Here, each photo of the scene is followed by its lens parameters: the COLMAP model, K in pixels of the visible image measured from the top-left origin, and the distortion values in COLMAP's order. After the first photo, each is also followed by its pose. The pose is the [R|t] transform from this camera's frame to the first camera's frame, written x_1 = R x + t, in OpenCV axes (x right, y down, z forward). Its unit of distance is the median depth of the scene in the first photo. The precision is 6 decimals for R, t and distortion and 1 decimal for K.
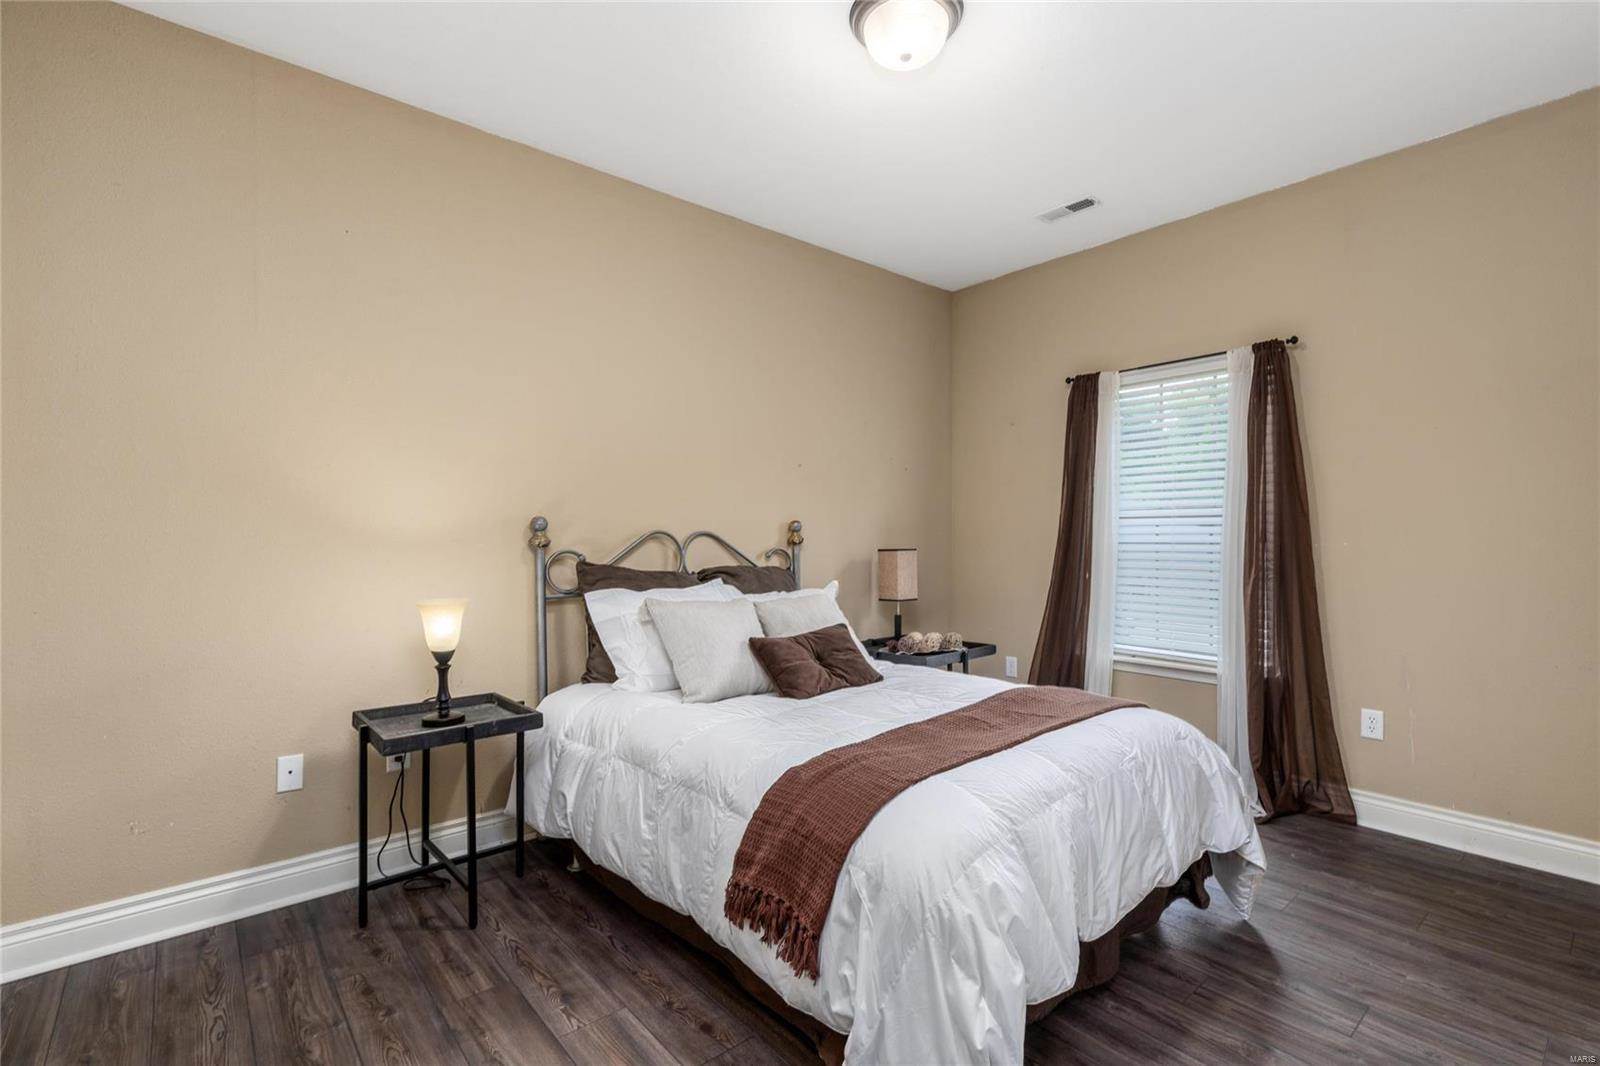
lens RADIAL K [[729.7, 0, 800.0], [0, 729.7, 535.7], [0, 0, 1]] dist [0.015365, -0.001975]
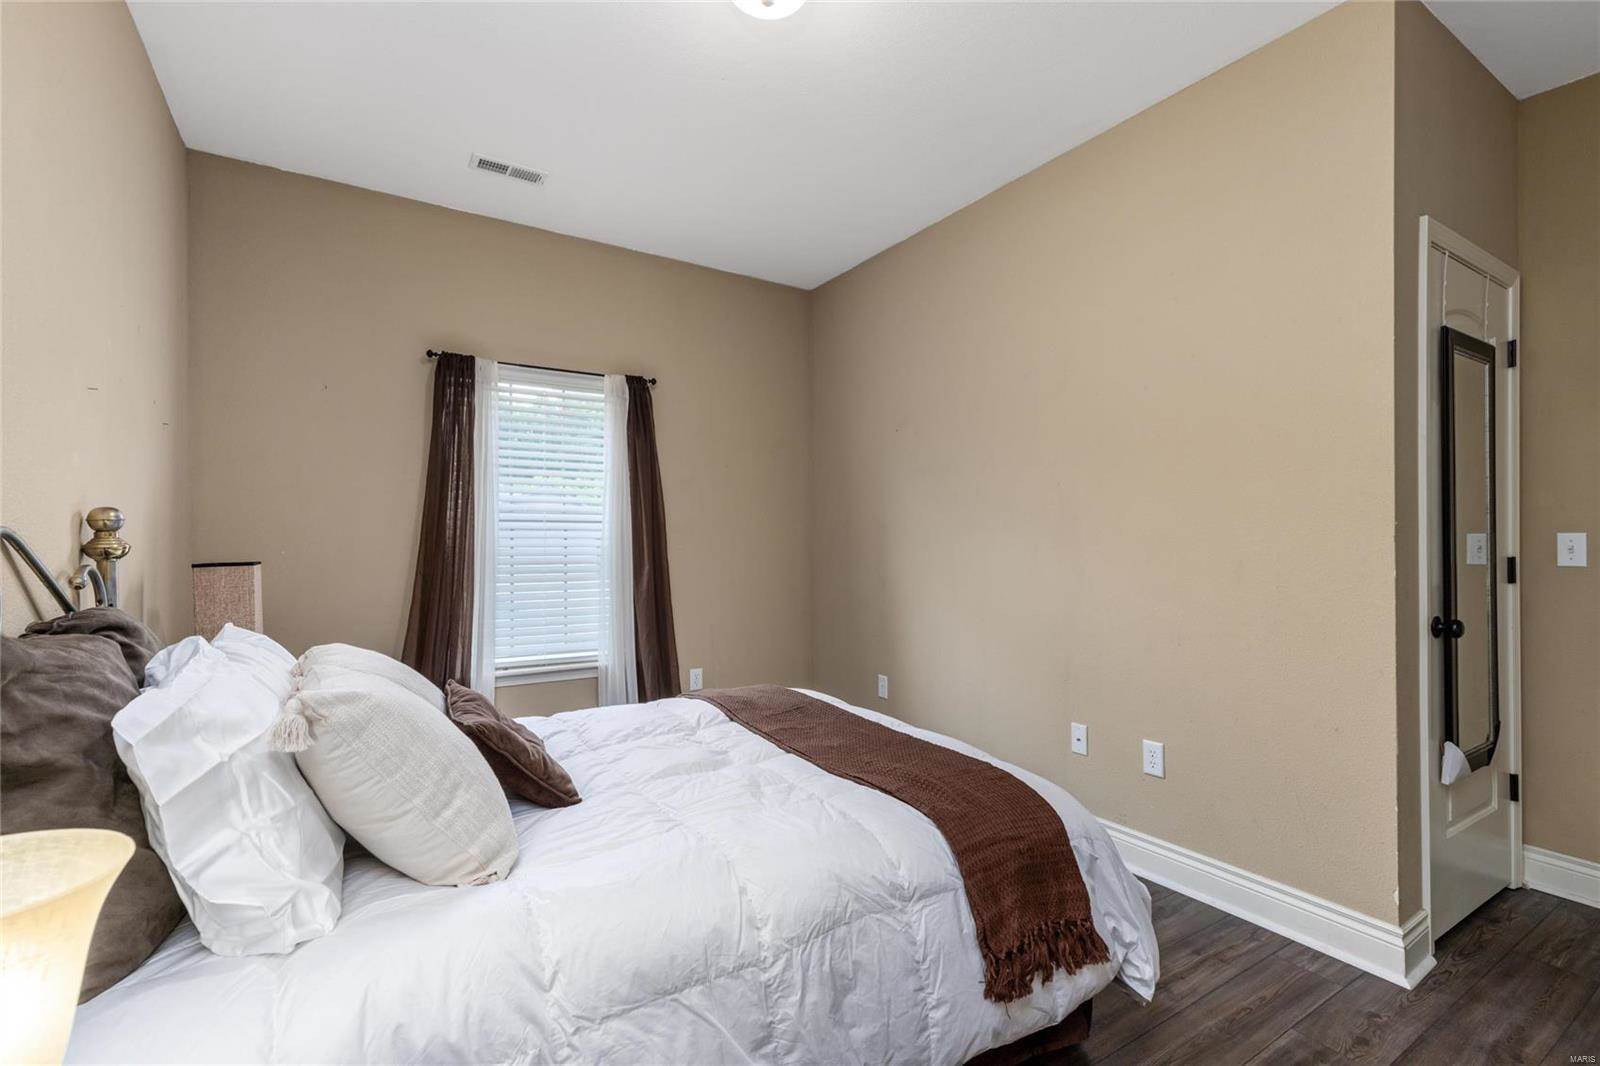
lens RADIAL K [[729.7, 0, 800.7], [0, 729.7, 528.9], [0, 0, 1]] dist [0.015365, -0.001975]
pose [[0.127997, 0.017661, 0.991617, -0.472676], [0.001144, 0.999838, -0.017955, 0.003008], [-0.991774, 0.003433, 0.127956, 0.557994]]
